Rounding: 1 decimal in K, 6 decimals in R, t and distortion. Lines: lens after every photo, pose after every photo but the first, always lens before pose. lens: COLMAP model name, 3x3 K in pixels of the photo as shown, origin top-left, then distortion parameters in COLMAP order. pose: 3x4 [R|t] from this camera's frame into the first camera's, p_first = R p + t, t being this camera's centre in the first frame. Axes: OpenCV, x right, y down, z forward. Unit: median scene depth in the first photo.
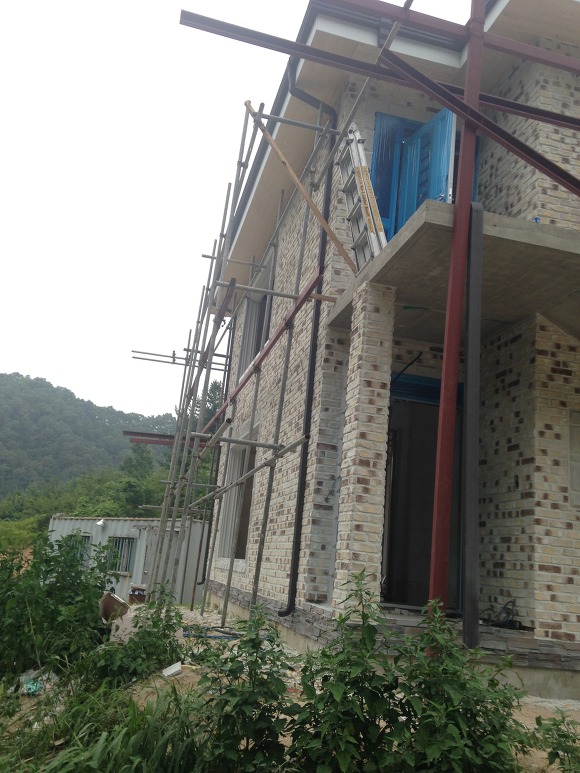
lens RADIAL K [[697.4, 0, 288.2], [0, 697.4, 385.1], [0, 0, 1]] dist [0.128396, -0.155009]
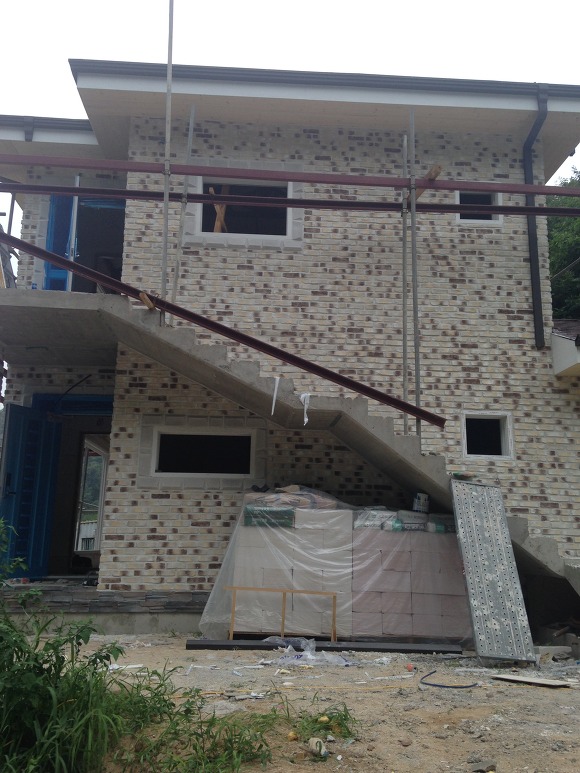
lens RADIAL K [[694.3, 0, 289.3], [0, 694.3, 381.8], [0, 0, 1]] dist [0.109677, 0.002250]
pose [[0.979818, -0.117194, -0.161931, 0.908039], [0.119613, 0.992807, 0.005233, 0.001878], [0.160153, -0.024497, 0.986788, -0.227910]]
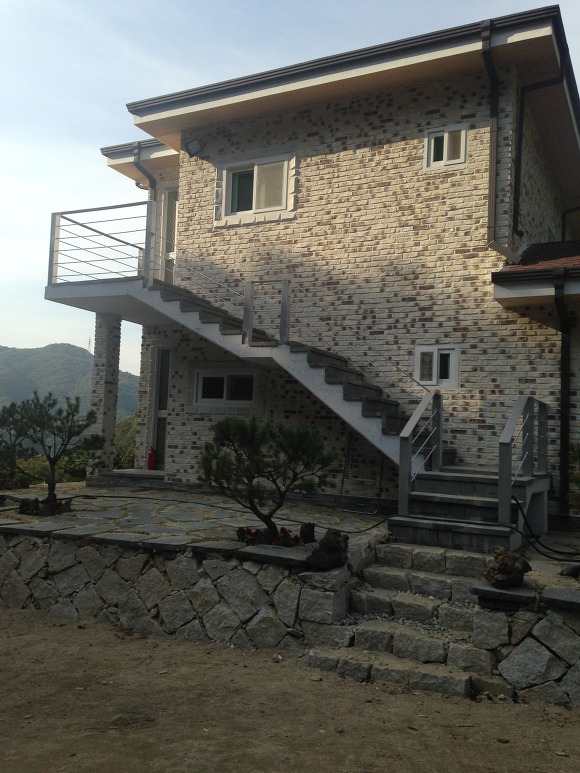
lens RADIAL K [[697.4, 0, 292.4], [0, 697.4, 389.0], [0, 0, 1]] dist [0.128396, -0.155009]
pose [[0.753421, -0.110848, -0.648128, 1.815019], [0.193896, 0.979312, 0.057905, 0.055095], [0.628301, -0.169296, 0.759327, -0.210491]]
